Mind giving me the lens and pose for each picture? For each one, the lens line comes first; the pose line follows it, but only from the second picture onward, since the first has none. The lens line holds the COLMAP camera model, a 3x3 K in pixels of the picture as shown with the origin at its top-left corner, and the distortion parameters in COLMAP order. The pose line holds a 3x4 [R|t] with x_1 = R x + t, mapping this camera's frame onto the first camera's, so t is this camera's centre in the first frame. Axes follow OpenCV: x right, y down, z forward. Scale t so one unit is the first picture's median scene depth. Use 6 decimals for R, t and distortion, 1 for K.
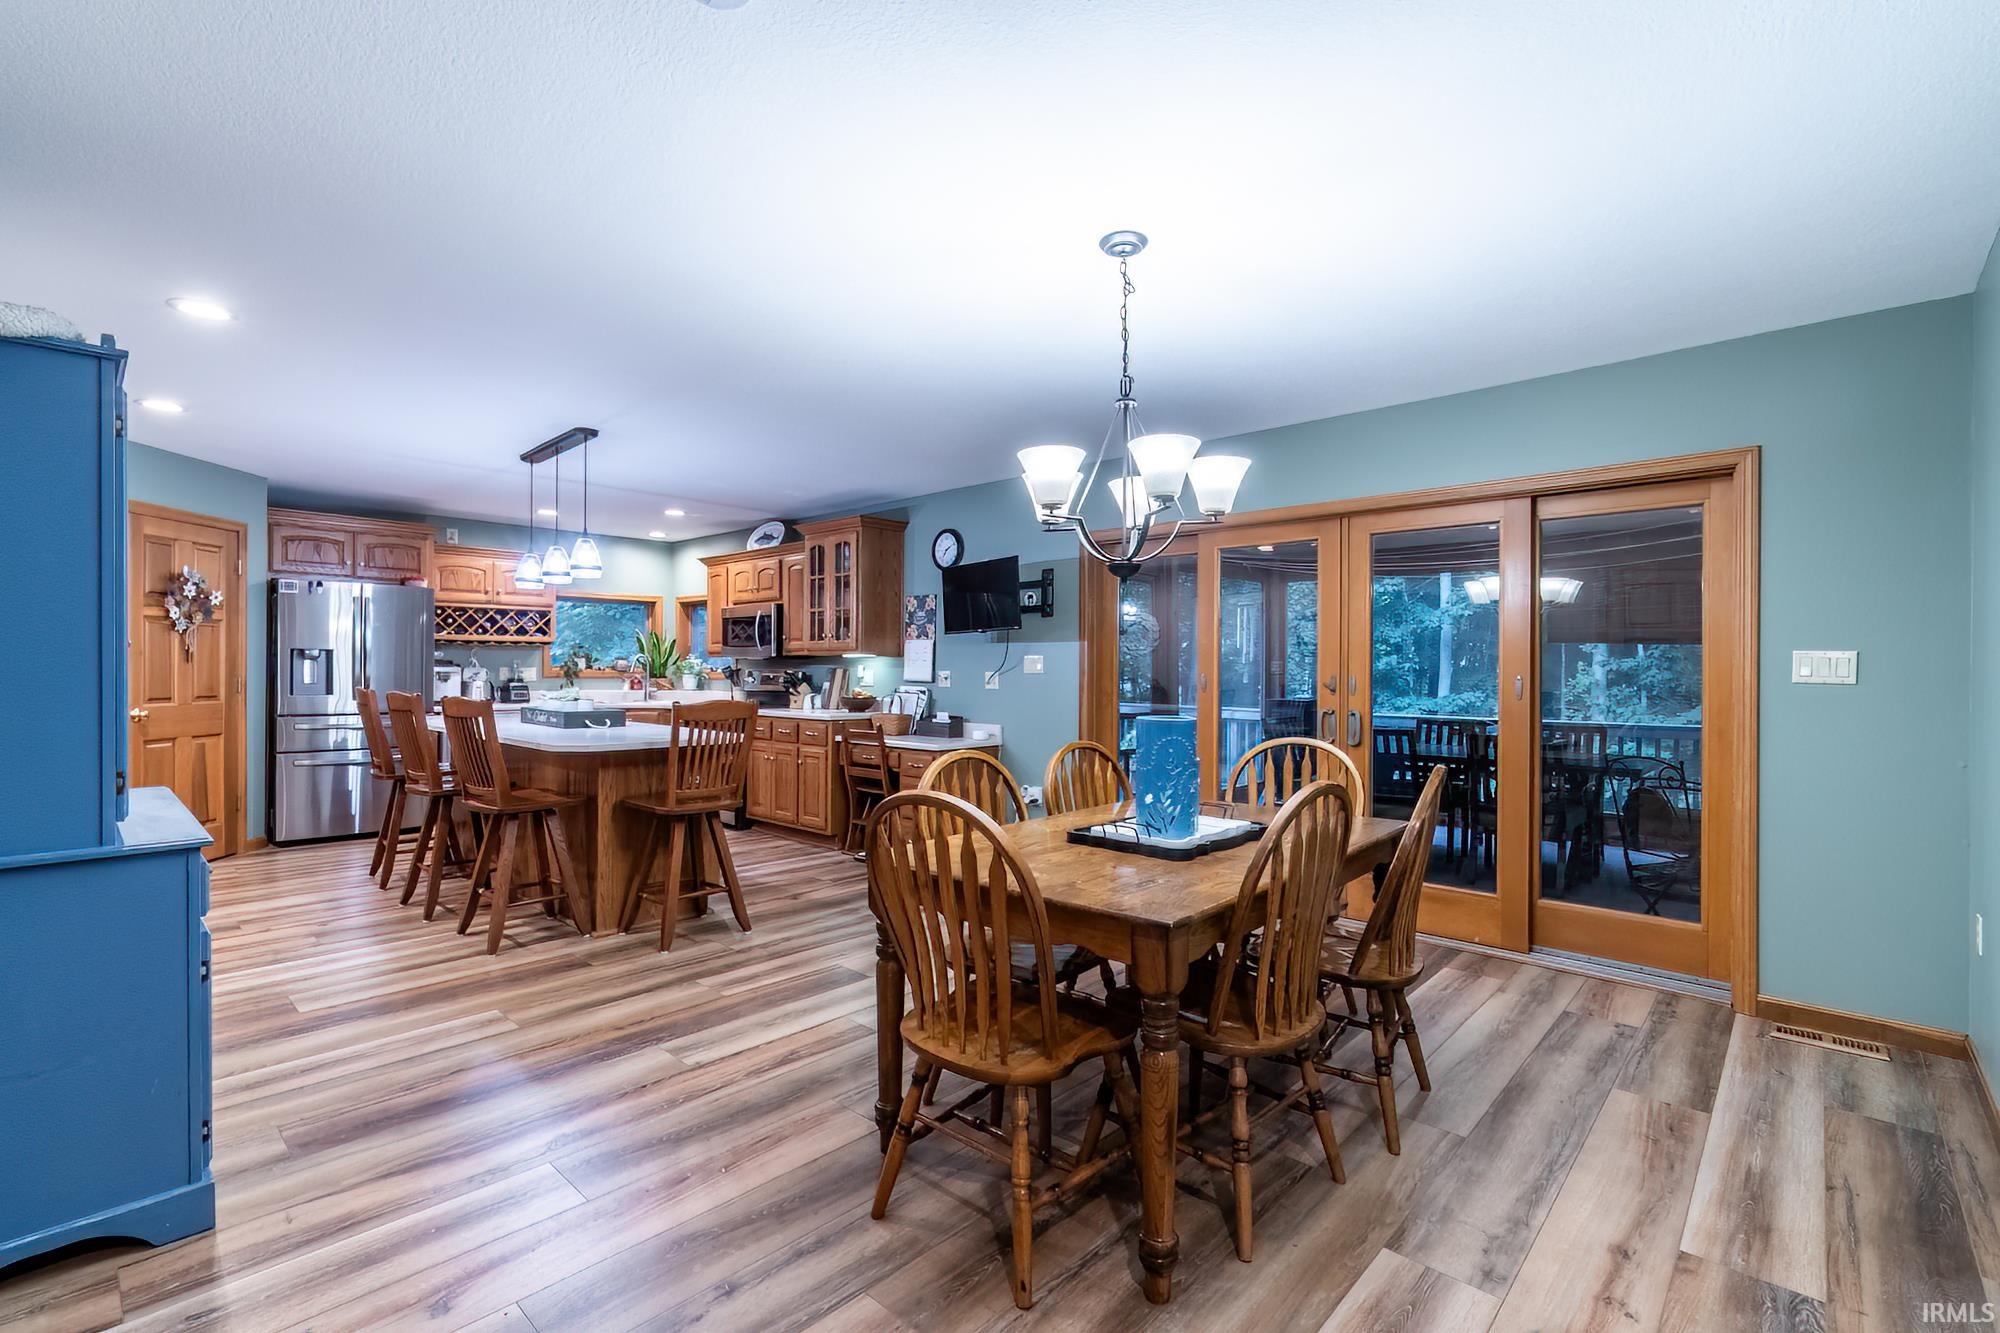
lens RADIAL K [[885.2, 0, 999.6], [0, 885.2, 675.1], [0, 0, 1]] dist [-0.011276, 0.000767]
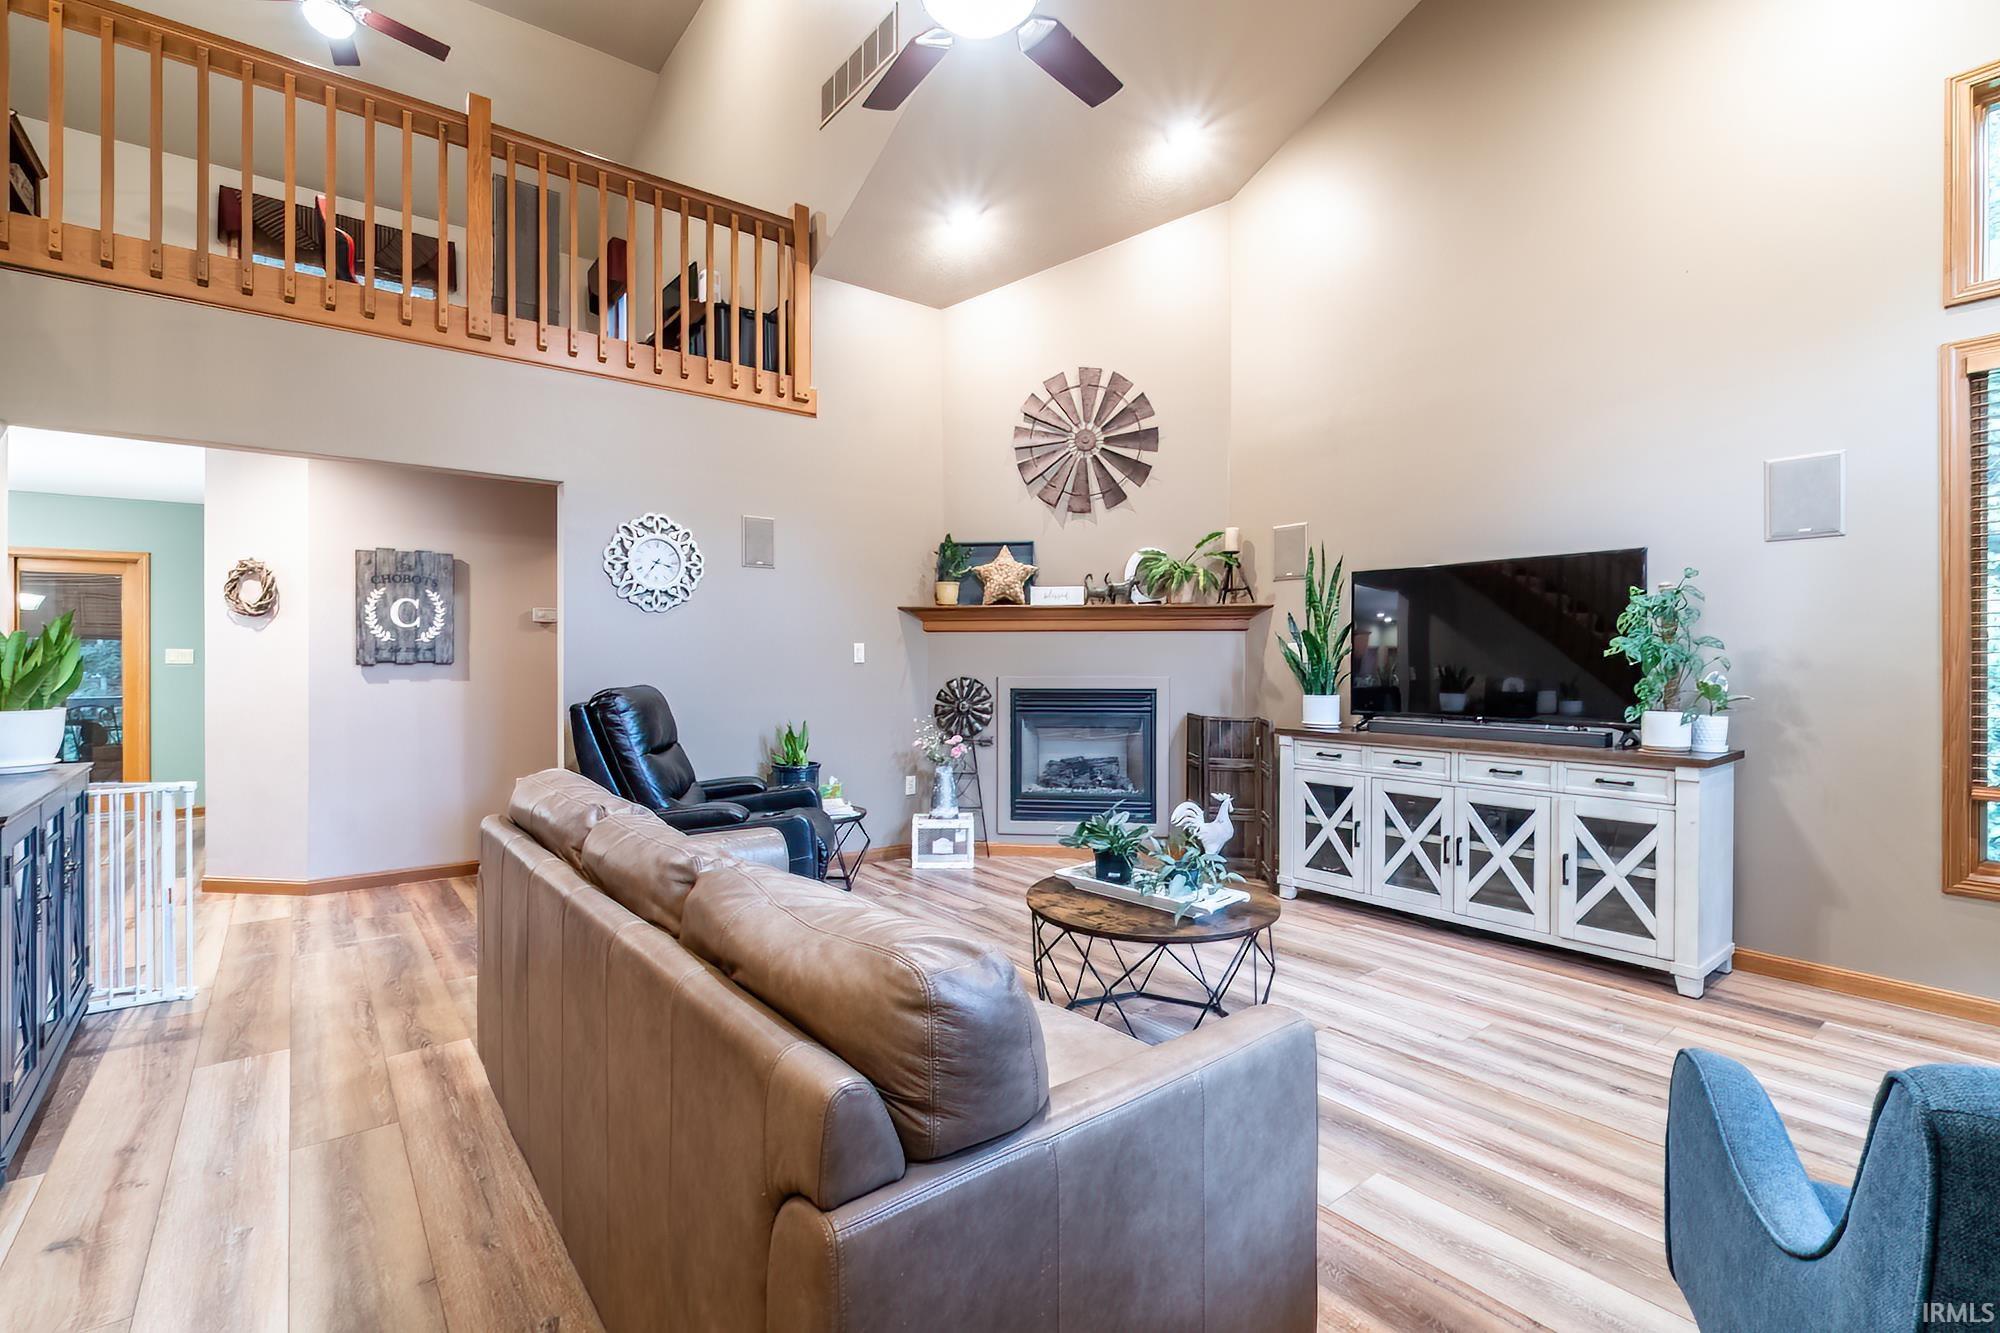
lens RADIAL K [[885.2, 0, 993.8], [0, 885.2, 661.4], [0, 0, 1]] dist [-0.011276, 0.000767]
pose [[0.182198, -0.017065, 0.983114, -0.409101], [0.003851, 0.999854, 0.016641, -0.009849], [-0.983254, 0.000754, 0.182237, -0.669191]]
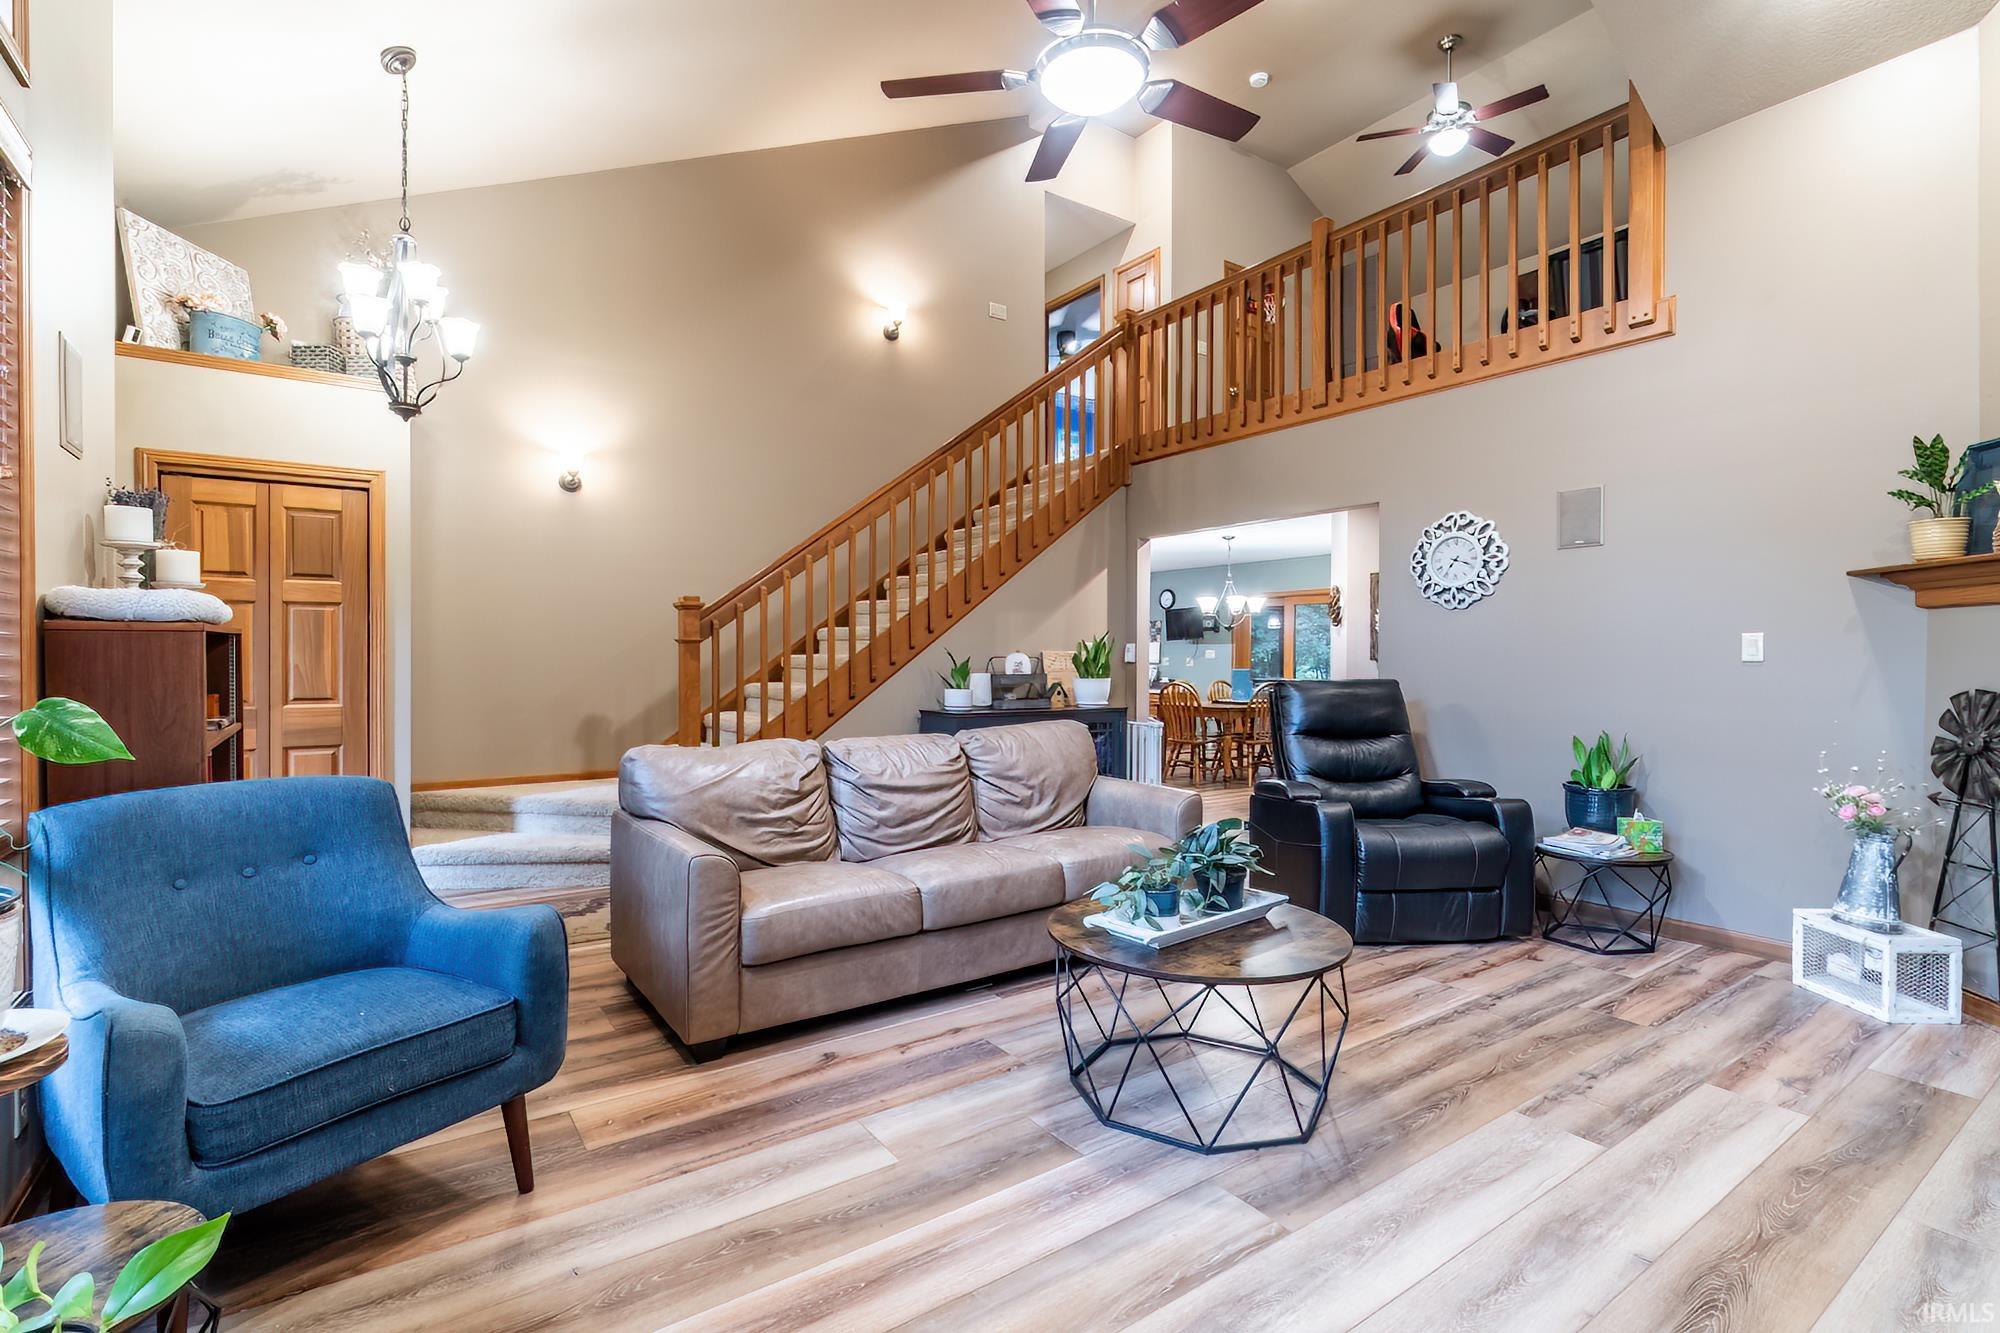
lens RADIAL K [[885.2, 0, 993.3], [0, 885.2, 658.6], [0, 0, 1]] dist [-0.011276, 0.000767]
pose [[0.975878, -0.011230, -0.218025, -0.005482], [0.010972, 0.999937, -0.002394, -0.001828], [0.218039, -0.000056, 0.975940, -1.021303]]
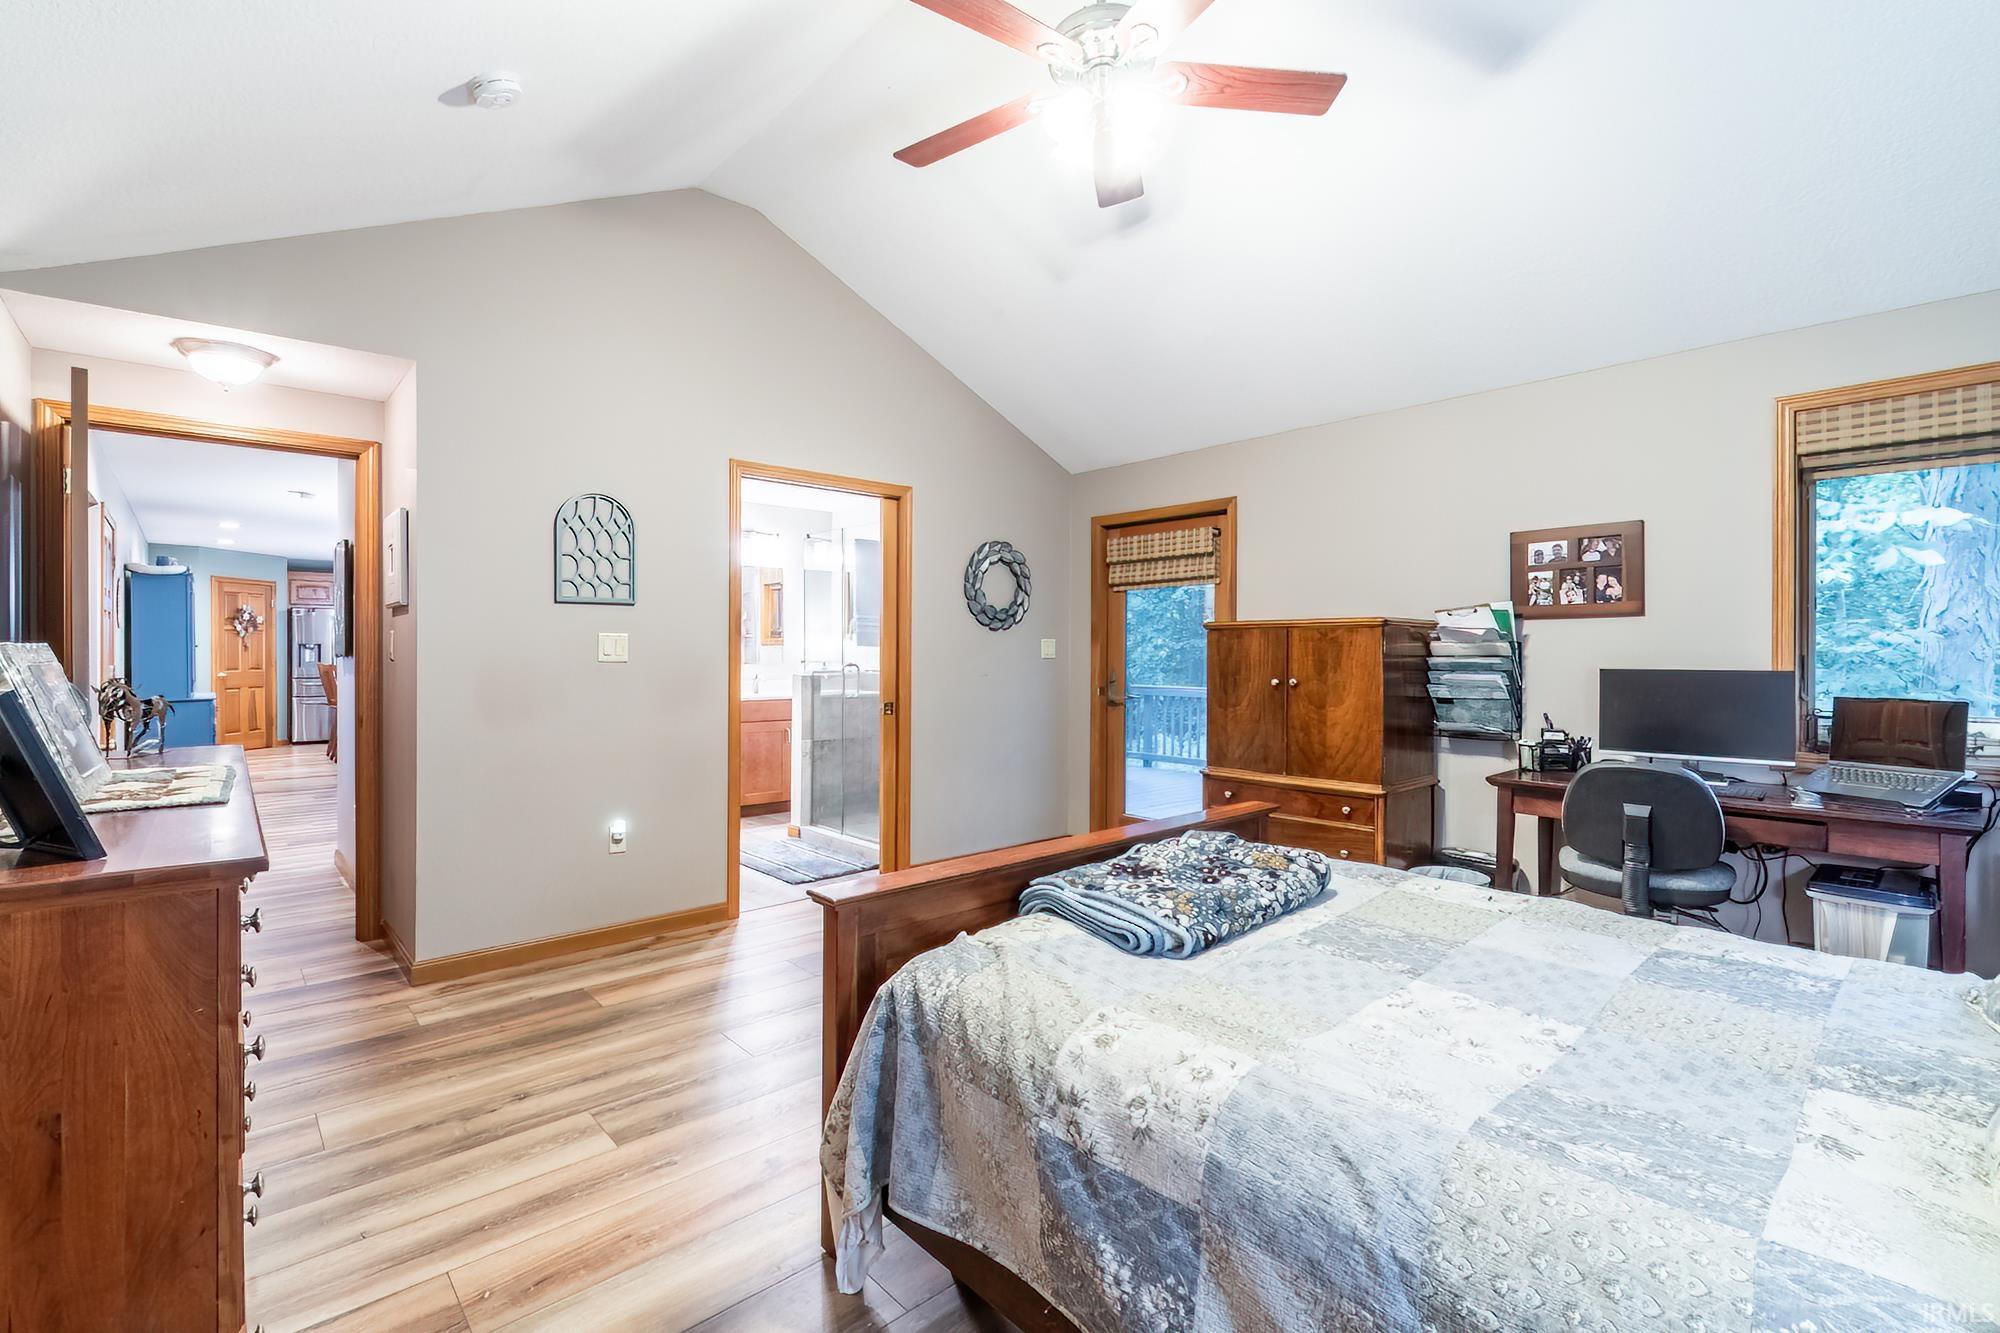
lens RADIAL K [[885.2, 0, 996.9], [0, 885.2, 658.5], [0, 0, 1]] dist [-0.011276, 0.000767]
pose [[0.995484, -0.008336, -0.094558, 0.851933], [0.008012, 0.999961, -0.003810, 0.020626], [0.094586, 0.003035, 0.995512, -0.737960]]
